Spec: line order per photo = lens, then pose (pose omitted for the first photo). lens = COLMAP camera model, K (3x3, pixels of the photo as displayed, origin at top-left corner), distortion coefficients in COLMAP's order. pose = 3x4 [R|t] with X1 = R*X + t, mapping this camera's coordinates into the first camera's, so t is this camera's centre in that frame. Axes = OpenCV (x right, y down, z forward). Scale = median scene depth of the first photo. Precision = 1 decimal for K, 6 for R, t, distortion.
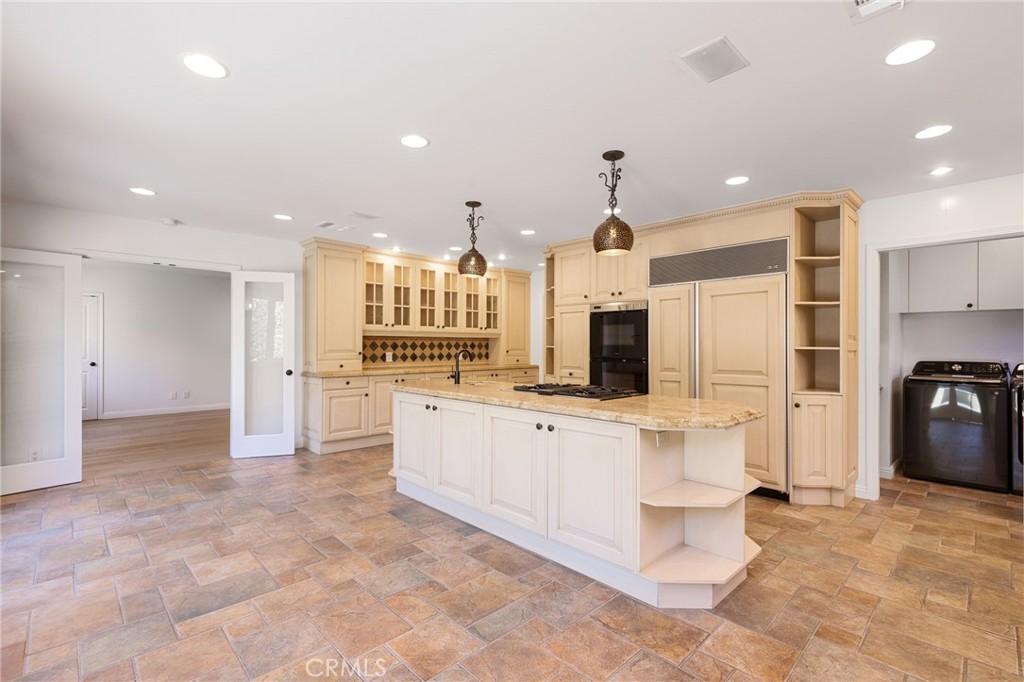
lens RADIAL K [[461.5, 0, 505.9], [0, 461.5, 341.0], [0, 0, 1]] dist [0.005419, -0.000136]
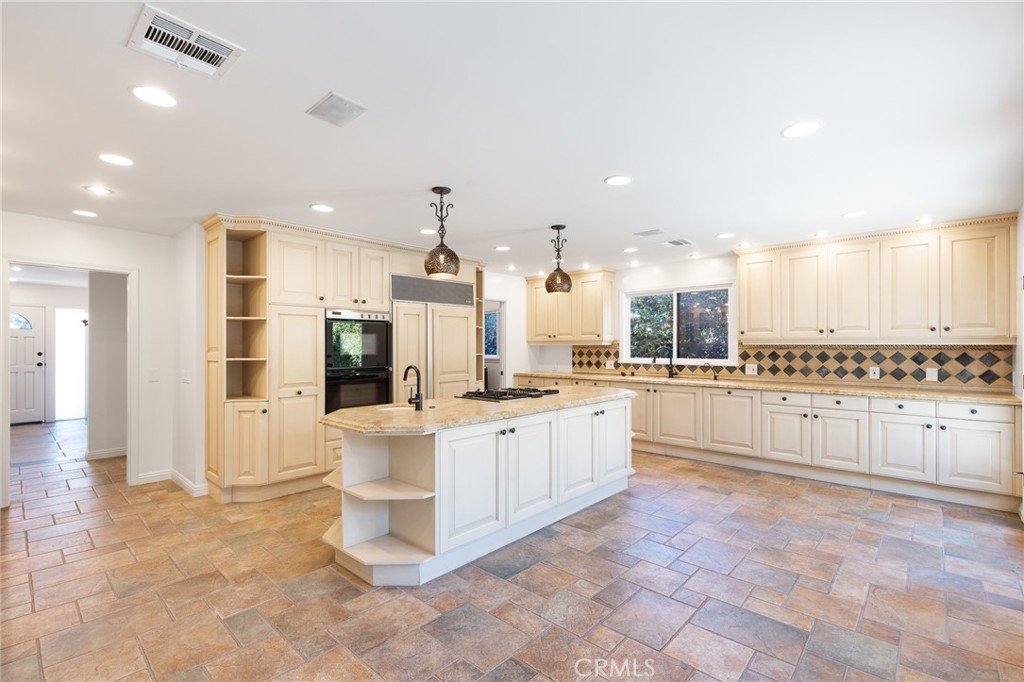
lens RADIAL K [[461.5, 0, 507.4], [0, 461.5, 344.6], [0, 0, 1]] dist [0.005419, -0.000136]
pose [[-0.065464, 0.000847, 0.997855, -0.708568], [-0.006626, 0.999977, -0.001284, -0.013096], [-0.997833, -0.006695, -0.065457, 0.725429]]
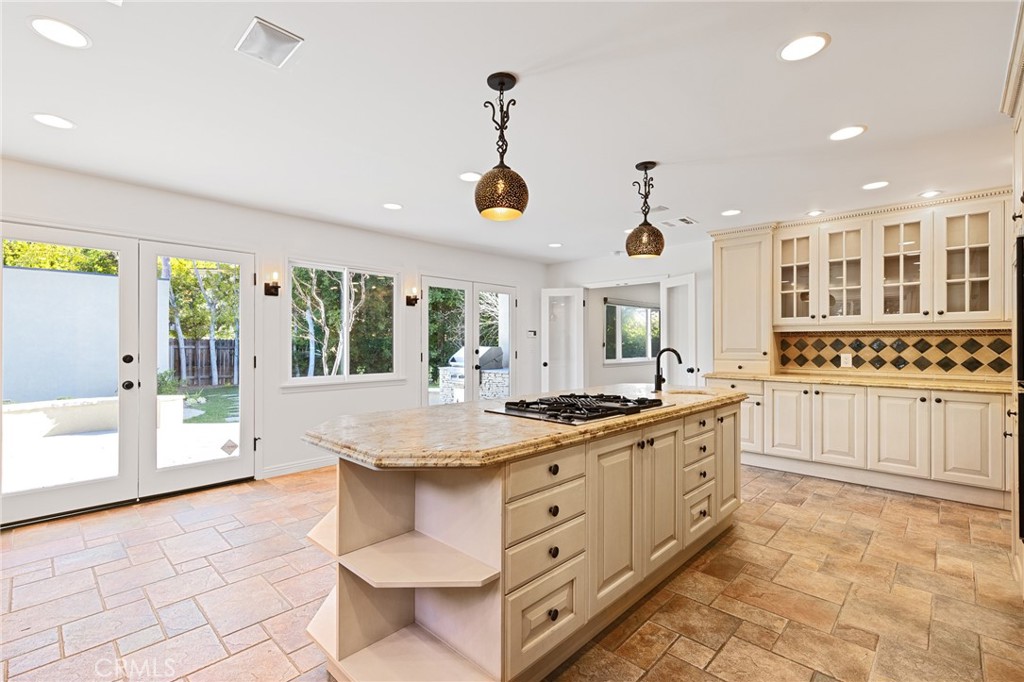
lens RADIAL K [[461.5, 0, 499.4], [0, 461.5, 340.6], [0, 0, 1]] dist [0.005419, -0.000136]
pose [[0.028257, -0.006973, -0.999576, 0.565848], [0.005567, 0.999961, -0.006818, 0.007400], [0.999585, -0.005372, 0.028295, 0.559837]]
